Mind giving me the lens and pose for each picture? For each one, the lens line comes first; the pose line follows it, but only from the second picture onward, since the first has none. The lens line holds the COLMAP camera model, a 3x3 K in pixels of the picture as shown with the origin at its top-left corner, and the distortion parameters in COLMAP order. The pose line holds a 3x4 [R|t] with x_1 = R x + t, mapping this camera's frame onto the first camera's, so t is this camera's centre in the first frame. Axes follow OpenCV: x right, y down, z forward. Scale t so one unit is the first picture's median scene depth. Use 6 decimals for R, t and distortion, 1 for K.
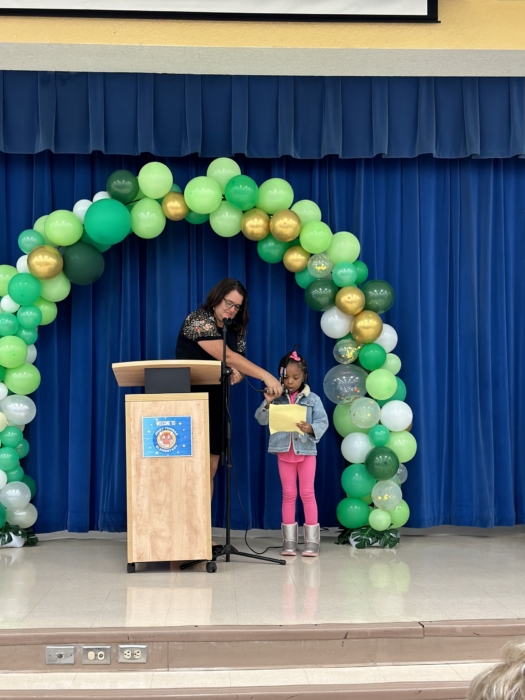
lens RADIAL K [[974.3, 0, 252.1], [0, 974.3, 353.3], [0, 0, 1]] dist [0.154954, 0.000000]
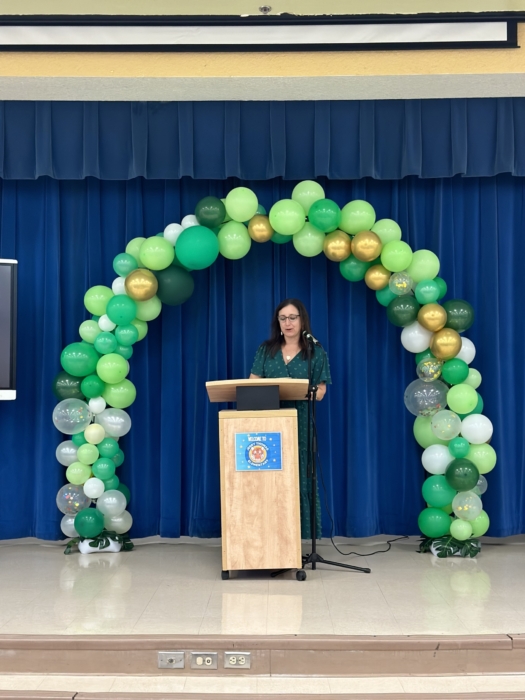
lens RADIAL K [[974.3, 0, 258.0], [0, 974.3, 356.6], [0, 0, 1]] dist [0.154954, 0.000000]
pose [[0.998512, -0.003979, -0.054378, -0.025535], [0.004636, 0.999918, 0.011952, -0.025657], [0.054326, -0.012186, 0.998449, -0.044090]]
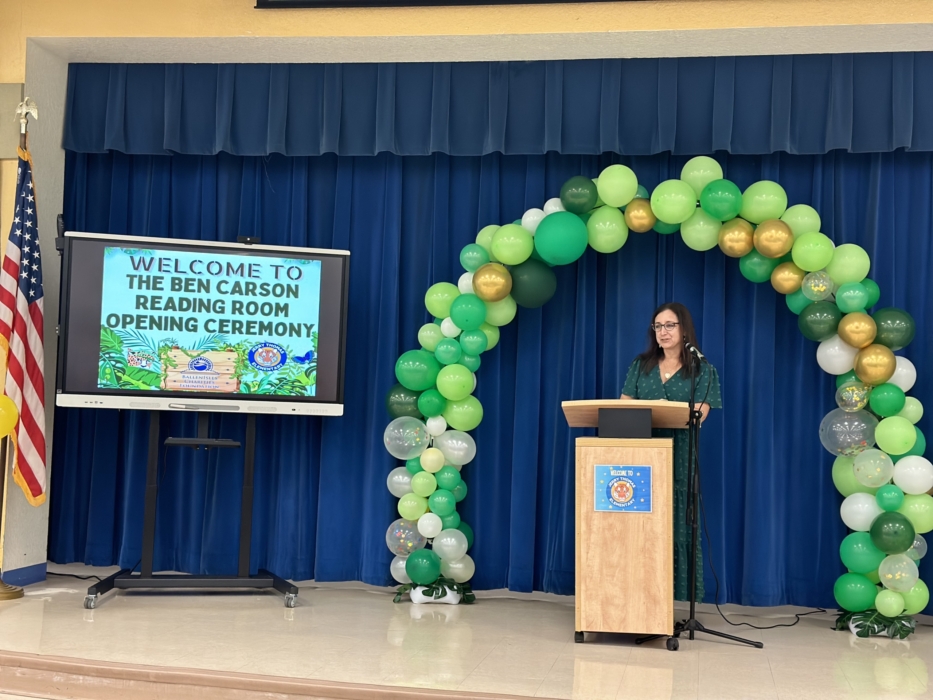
lens RADIAL K [[1298.5, 0, 475.8], [0, 1298.5, 355.6], [0, 0, 1]] dist [0.154954, 0.000000]
pose [[0.977598, 0.023384, -0.209178, 0.021025], [-0.024097, 0.999709, -0.000860, -0.024274], [0.209097, 0.005882, 0.977877, -0.134051]]
